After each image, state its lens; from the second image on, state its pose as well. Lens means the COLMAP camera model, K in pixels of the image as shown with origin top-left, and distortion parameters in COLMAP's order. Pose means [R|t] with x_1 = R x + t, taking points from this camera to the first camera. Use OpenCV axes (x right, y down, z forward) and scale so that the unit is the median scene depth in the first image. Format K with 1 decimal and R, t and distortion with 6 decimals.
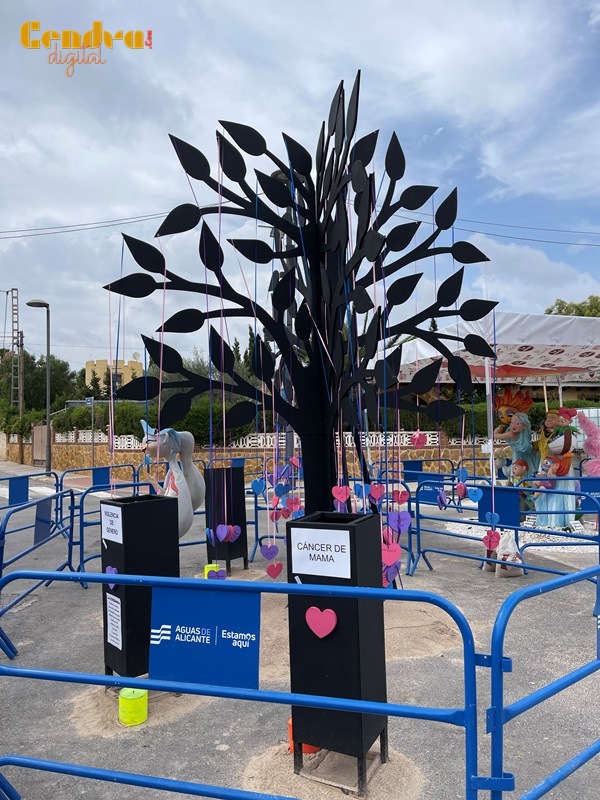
lens RADIAL K [[608.6, 0, 300.0], [0, 608.6, 400.0], [0, 0, 1]] dist [0.070036, -0.095051]
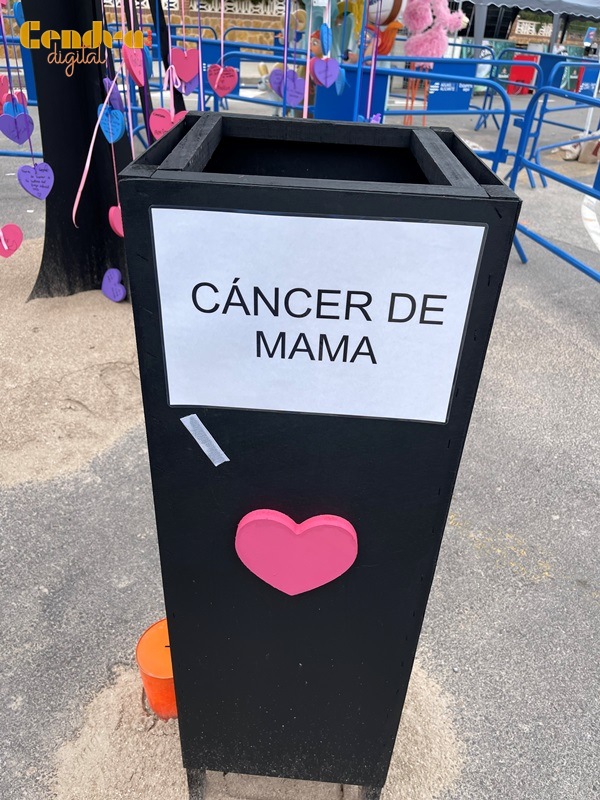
lens RADIAL K [[608.6, 0, 300.0], [0, 608.6, 400.0], [0, 0, 1]] dist [0.070036, -0.095051]
pose [[0.904473, -0.168299, 0.391925, -0.057749], [-0.092772, 0.819243, 0.565892, 0.148166], [-0.416321, -0.548194, 0.725369, 0.819293]]
